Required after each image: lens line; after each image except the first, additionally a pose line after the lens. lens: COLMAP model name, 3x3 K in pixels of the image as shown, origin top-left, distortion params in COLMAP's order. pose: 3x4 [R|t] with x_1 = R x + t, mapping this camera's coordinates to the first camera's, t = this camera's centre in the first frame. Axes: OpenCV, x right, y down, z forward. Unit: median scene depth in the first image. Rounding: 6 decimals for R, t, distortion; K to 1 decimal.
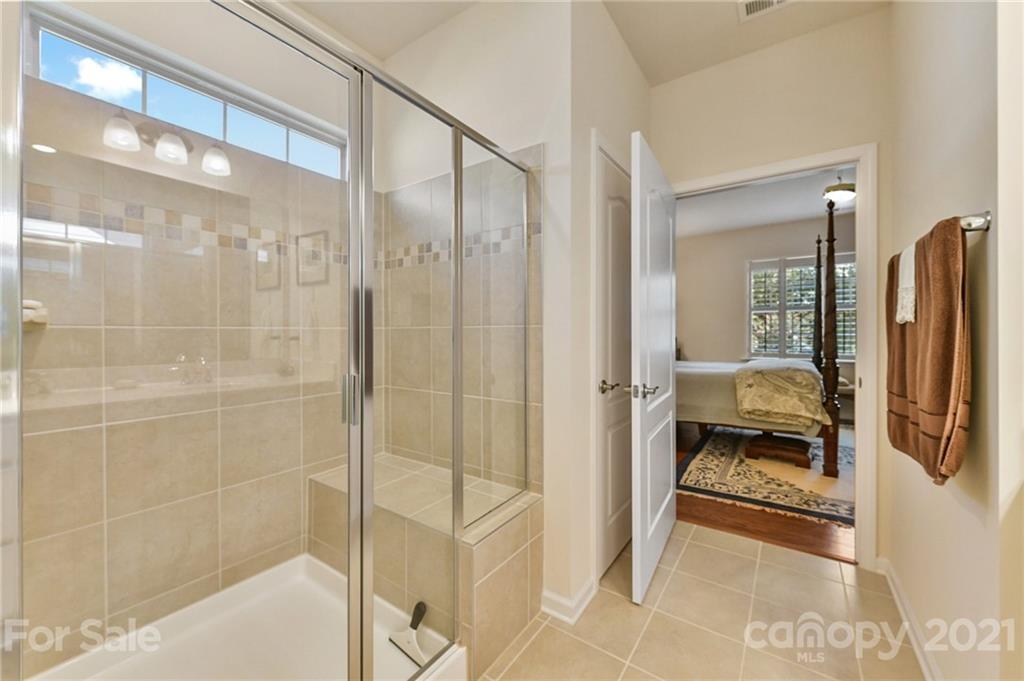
lens RADIAL K [[400.2, 0, 508.4], [0, 400.2, 335.1], [0, 0, 1]] dist [0.000028, -0.000305]
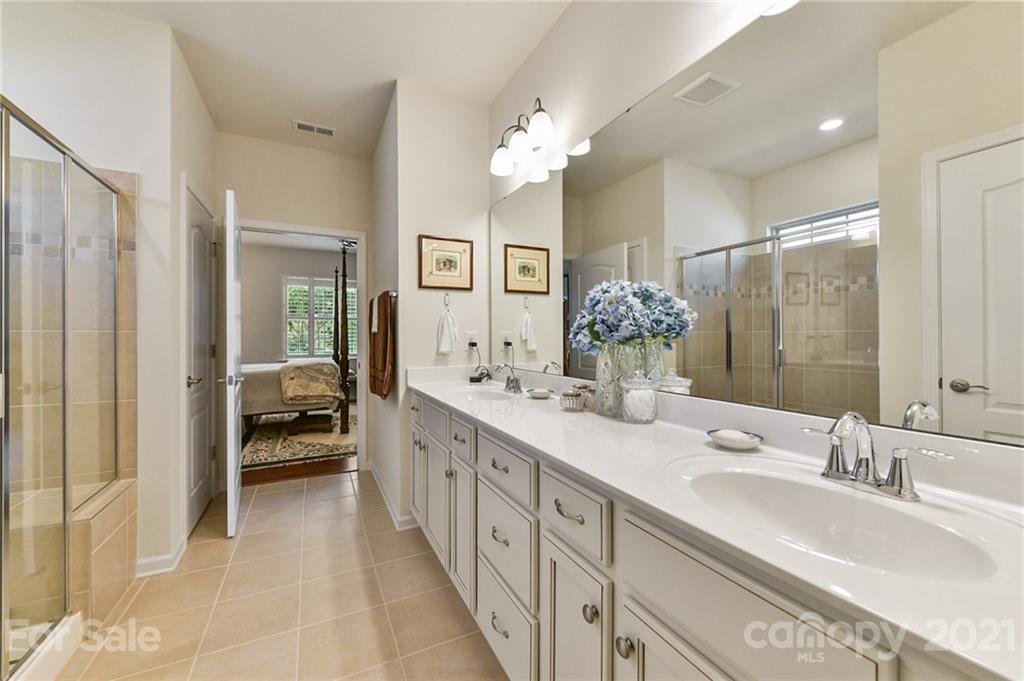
lens RADIAL K [[400.2, 0, 508.4], [0, 400.2, 335.1], [0, 0, 1]] dist [0.000028, -0.000305]
pose [[0.479685, 0.005496, 0.877424, -0.280046], [0.005660, 0.999940, -0.009357, 0.003425], [-0.877423, 0.009455, 0.479625, -0.335375]]
